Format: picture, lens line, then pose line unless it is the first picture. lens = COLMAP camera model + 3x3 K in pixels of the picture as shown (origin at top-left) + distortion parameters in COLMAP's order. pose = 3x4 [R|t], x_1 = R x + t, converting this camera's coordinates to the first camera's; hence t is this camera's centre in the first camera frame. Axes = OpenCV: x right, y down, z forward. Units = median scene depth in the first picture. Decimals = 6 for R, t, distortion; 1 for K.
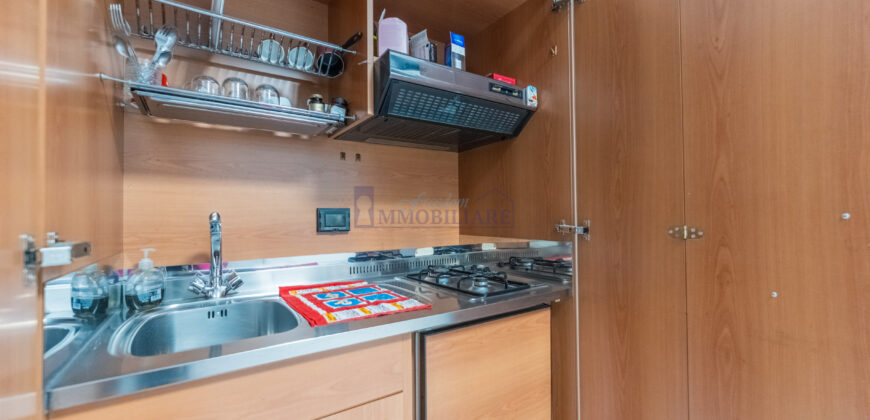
lens RADIAL K [[350.5, 0, 430.2], [0, 350.5, 207.8], [0, 0, 1]] dist [0.001058, -0.003411]
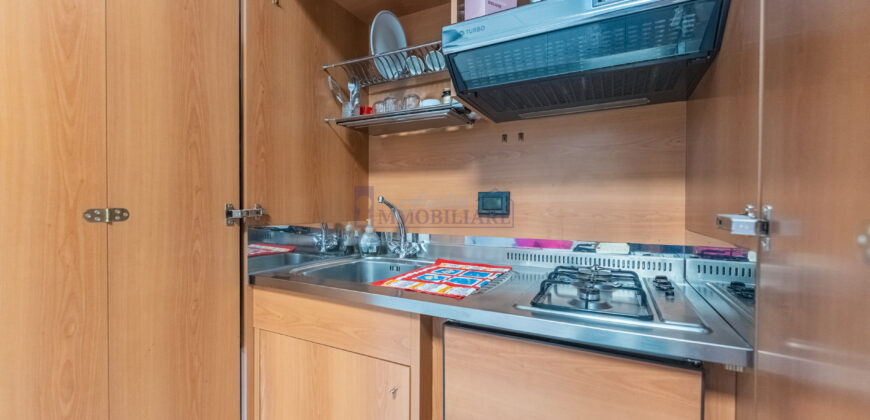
lens RADIAL K [[350.5, 0, 431.5], [0, 350.5, 212.1], [0, 0, 1]] dist [0.001058, -0.003411]
pose [[0.483370, 0.033808, -0.874763, 0.548784], [0.013926, 0.998831, 0.046298, 0.010813], [0.875306, -0.034561, 0.482334, 0.365820]]
